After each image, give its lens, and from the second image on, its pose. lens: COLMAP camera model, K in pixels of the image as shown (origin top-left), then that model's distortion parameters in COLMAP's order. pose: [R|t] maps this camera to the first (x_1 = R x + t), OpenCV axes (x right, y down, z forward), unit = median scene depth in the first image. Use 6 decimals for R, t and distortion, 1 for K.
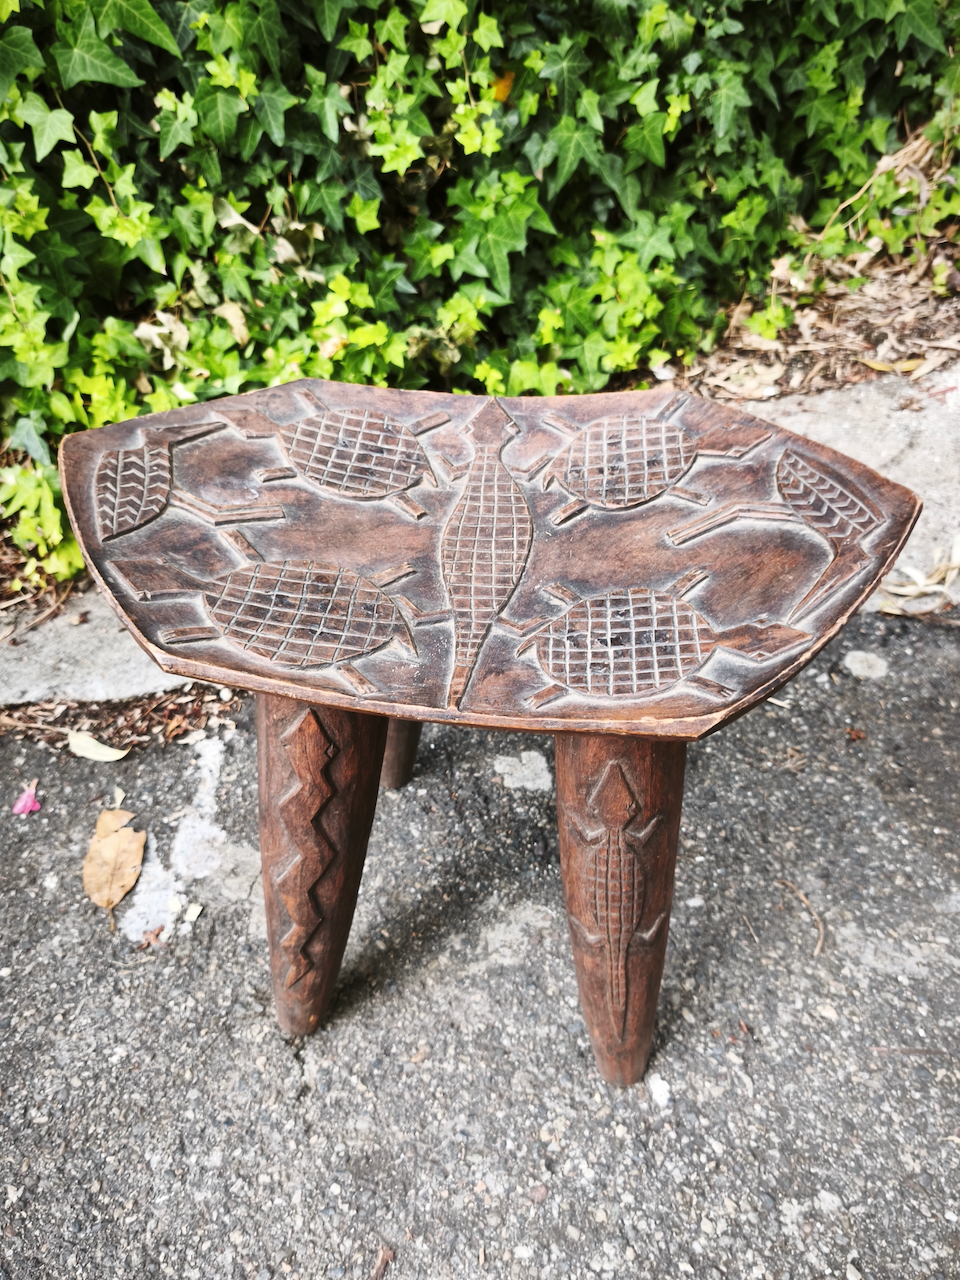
lens RADIAL K [[1023.6, 0, 480.0], [0, 1023.6, 640.0], [0, 0, 1]] dist [0.078013, 0.006509]
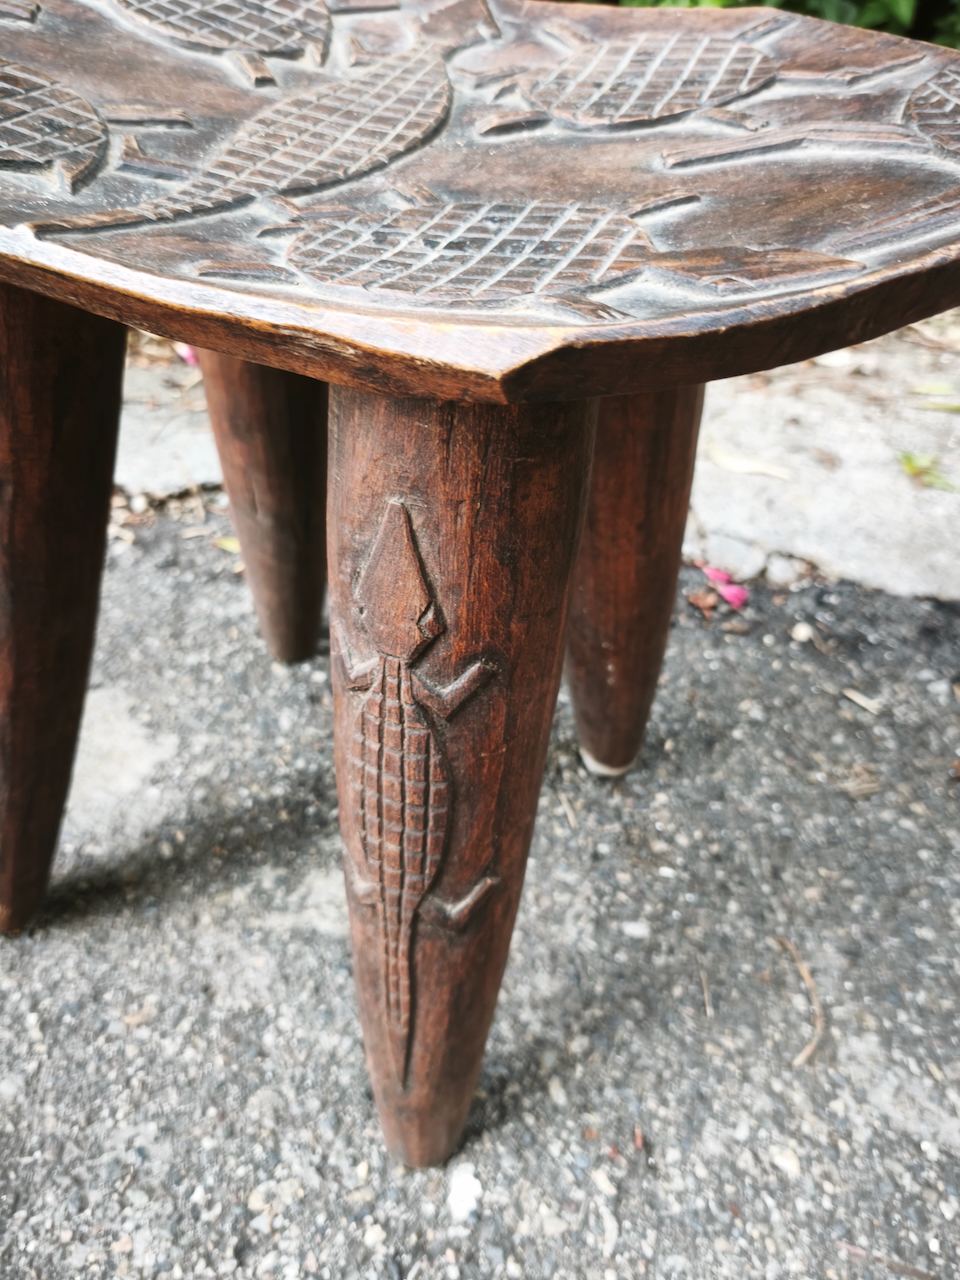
lens RADIAL K [[1021.9, 0, 475.8], [0, 1021.9, 631.2], [0, 0, 1]] dist [0.056160, -0.038209]
pose [[0.953839, 0.256881, -0.155572, 0.179165], [-0.263150, 0.964531, -0.020779, 0.124078], [0.144716, 0.060758, 0.987606, 0.371108]]
